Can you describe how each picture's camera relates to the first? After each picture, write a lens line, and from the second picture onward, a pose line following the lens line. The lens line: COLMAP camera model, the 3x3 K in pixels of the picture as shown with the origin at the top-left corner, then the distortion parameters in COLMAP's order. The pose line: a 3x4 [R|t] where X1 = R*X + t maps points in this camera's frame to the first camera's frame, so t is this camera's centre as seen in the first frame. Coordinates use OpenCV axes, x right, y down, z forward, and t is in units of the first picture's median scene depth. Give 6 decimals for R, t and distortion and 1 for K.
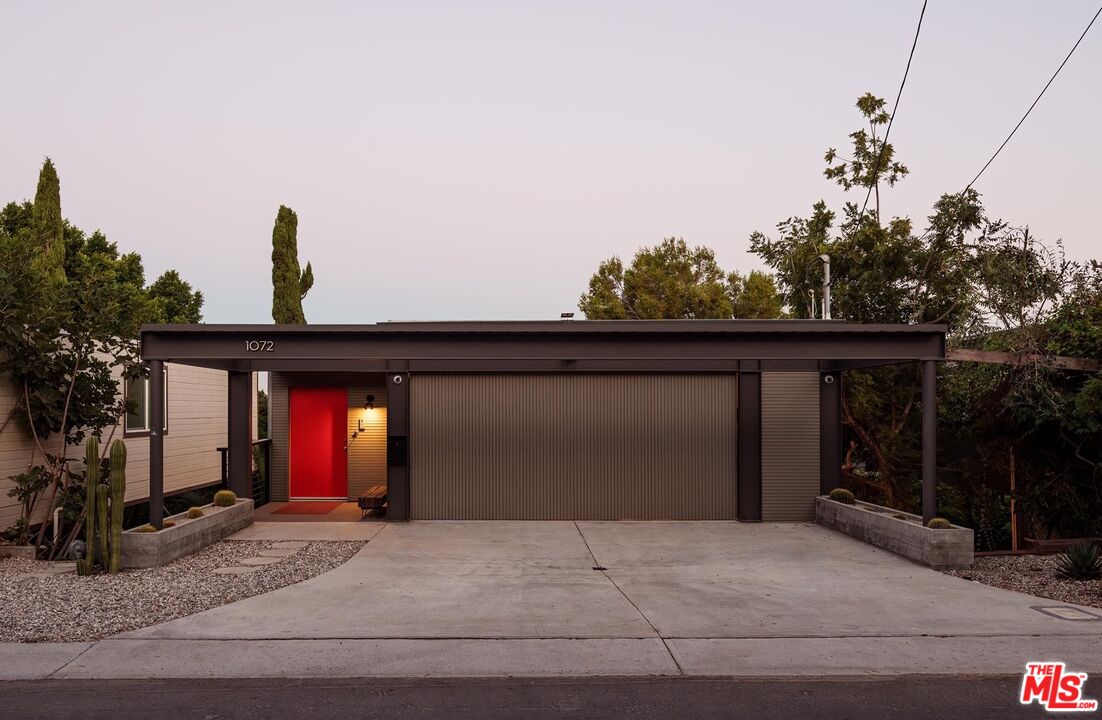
lens RADIAL K [[898.5, 0, 551.0], [0, 898.5, 360.0], [0, 0, 1]] dist [-0.003302, 0.008780]
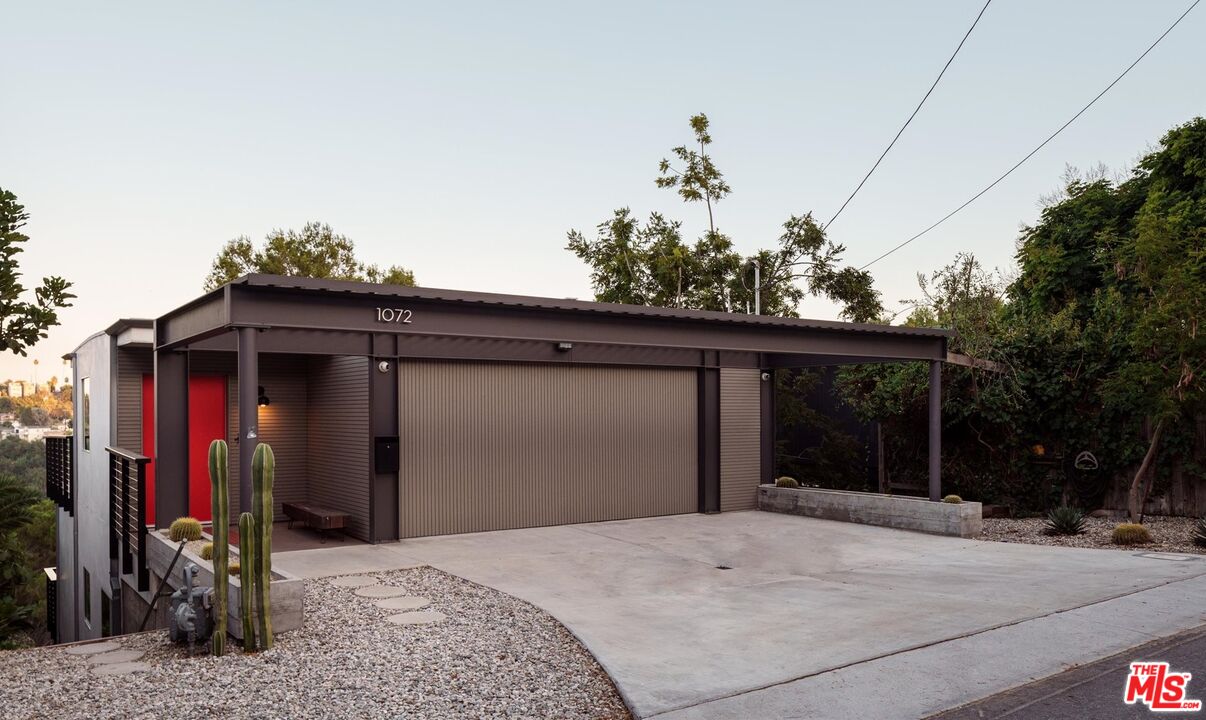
lens RADIAL K [[901.2, 0, 601.7], [0, 901.2, 377.4], [0, 0, 1]] dist [0.001224, -0.000442]
pose [[0.823250, 0.018085, 0.567391, -0.430554], [-0.028126, 0.999564, 0.008950, 0.017103], [-0.566982, -0.023327, 0.823400, 0.204227]]
